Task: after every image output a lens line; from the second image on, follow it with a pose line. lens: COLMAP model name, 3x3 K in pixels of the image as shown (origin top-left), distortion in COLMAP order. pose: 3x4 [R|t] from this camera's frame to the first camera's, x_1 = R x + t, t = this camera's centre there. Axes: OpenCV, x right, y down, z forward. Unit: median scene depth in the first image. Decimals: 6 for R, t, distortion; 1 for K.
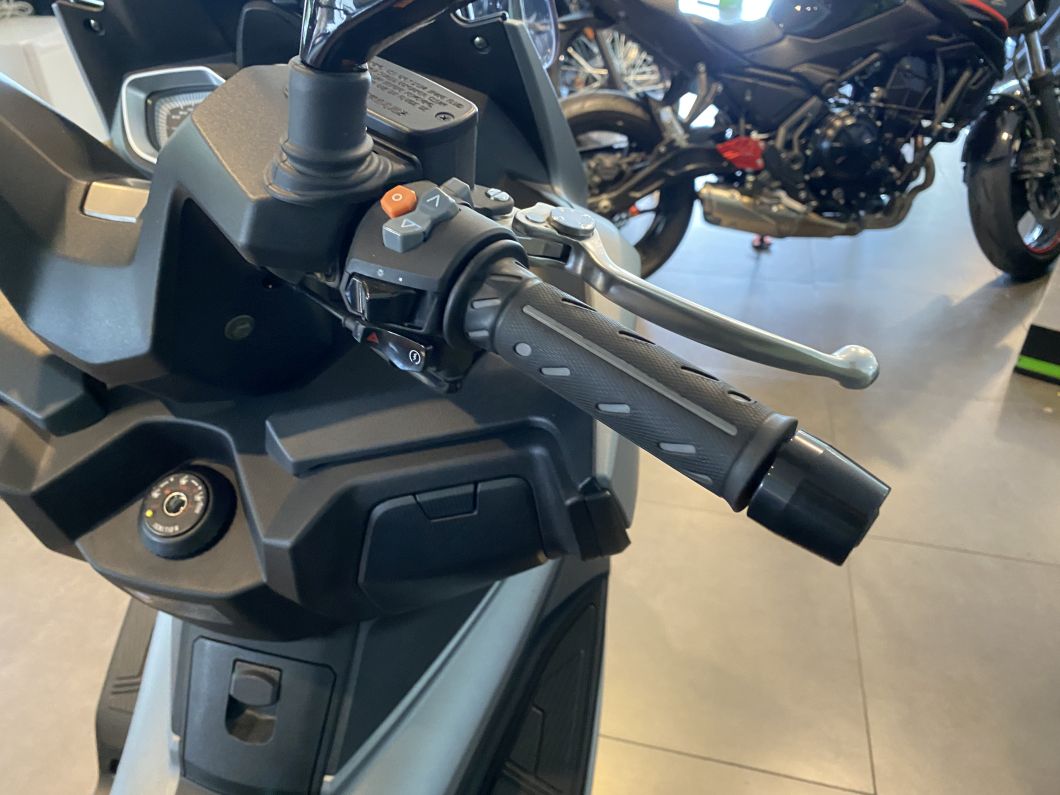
lens RADIAL K [[817.5, 0, 524.1], [0, 817.5, 388.0], [0, 0, 1]] dist [-0.004826, -0.009291]
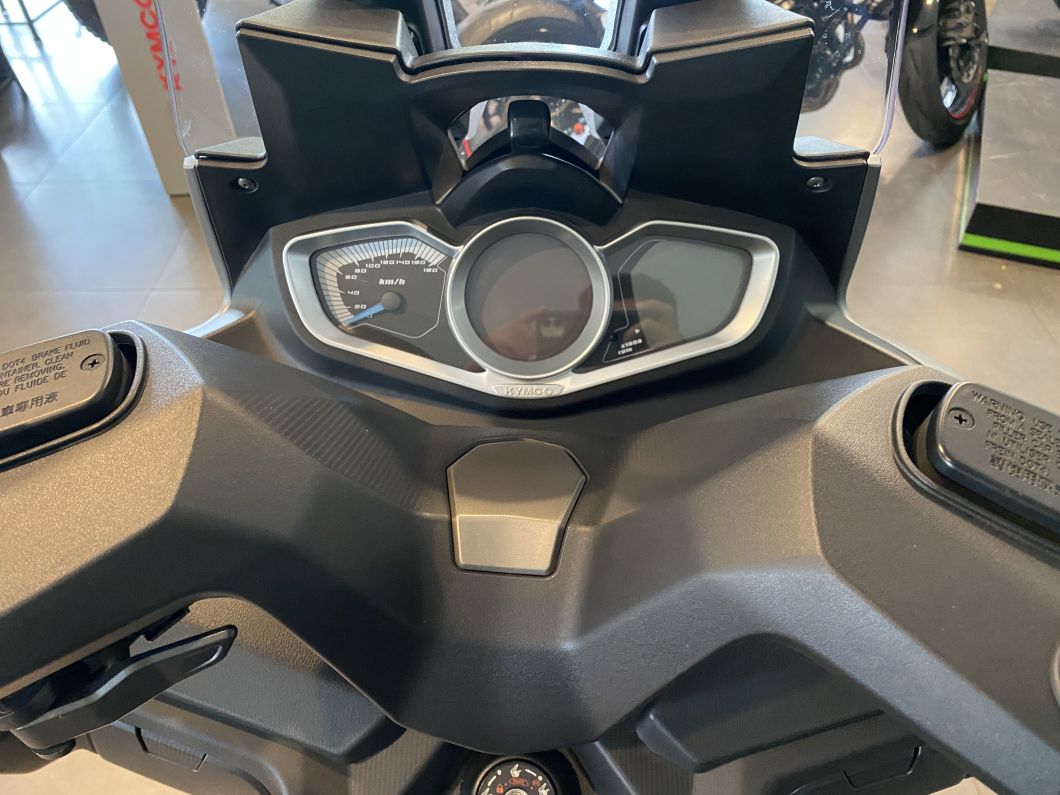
lens RADIAL K [[811.4, 0, 522.4], [0, 811.4, 385.9], [0, 0, 1]] dist [0.004594, -0.002304]
pose [[0.976033, -0.159087, 0.148493, -0.382528], [0.132862, 0.976030, 0.172375, -0.327515], [-0.172356, -0.148515, 0.973774, 0.216771]]
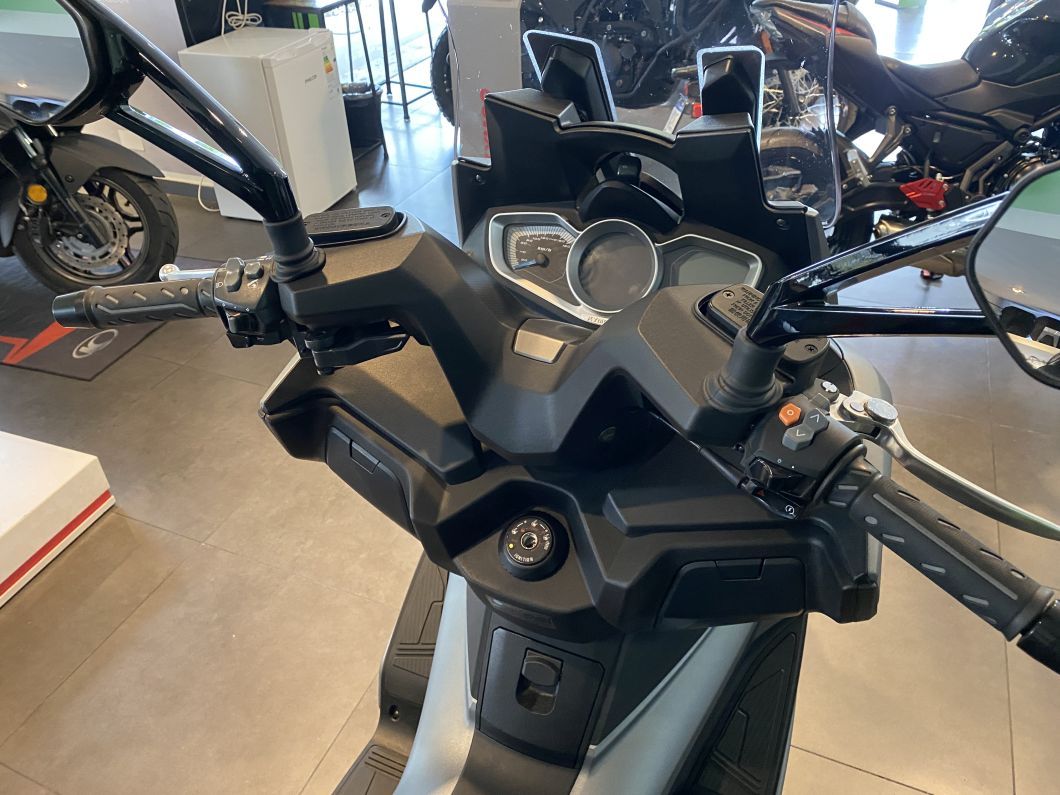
lens RADIAL K [[805.3, 0, 537.1], [0, 805.3, 388.0], [0, 0, 1]] dist [0.081749, -0.110826]
pose [[0.988085, 0.081569, -0.130515, -0.203758], [-0.077688, 0.996378, 0.034565, -0.136727], [0.132861, -0.024013, 0.990844, -0.300718]]
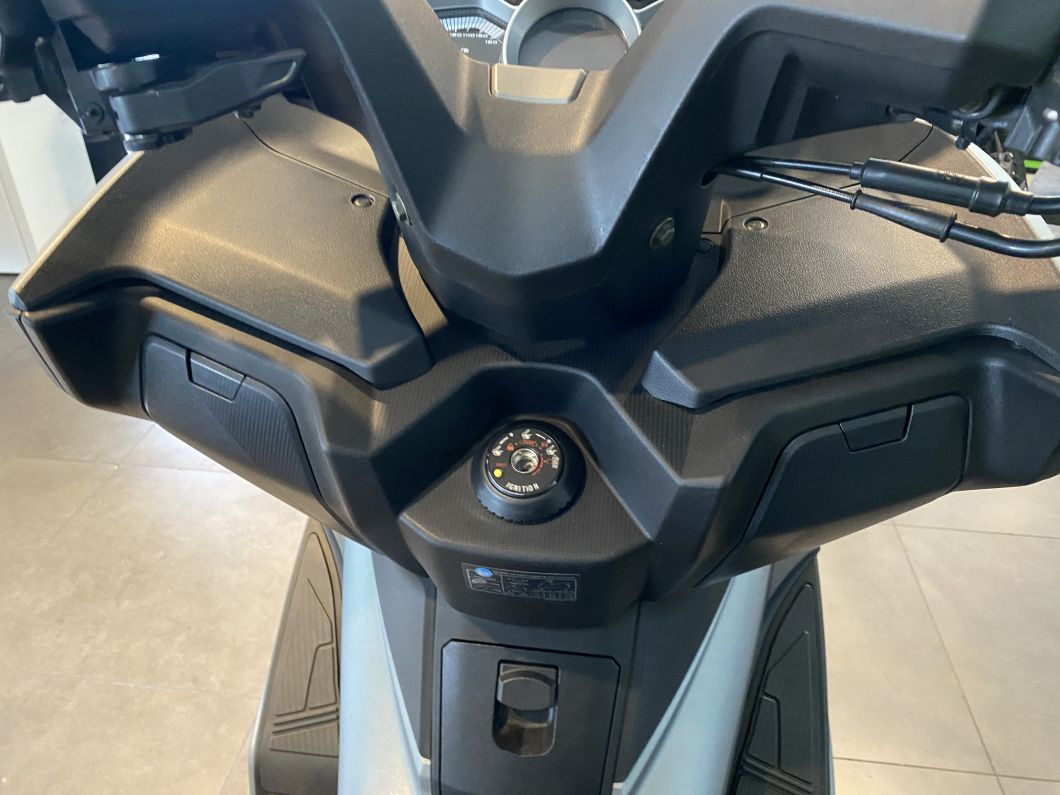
lens RADIAL K [[796.7, 0, 530.0], [0, 796.7, 397.5], [0, 0, 1]] dist [0.042654, -0.044248]
pose [[0.991522, -0.051061, 0.119488, -0.417833], [0.056489, 0.997499, -0.042484, 0.089562], [-0.117020, 0.048873, 0.991926, 0.125932]]
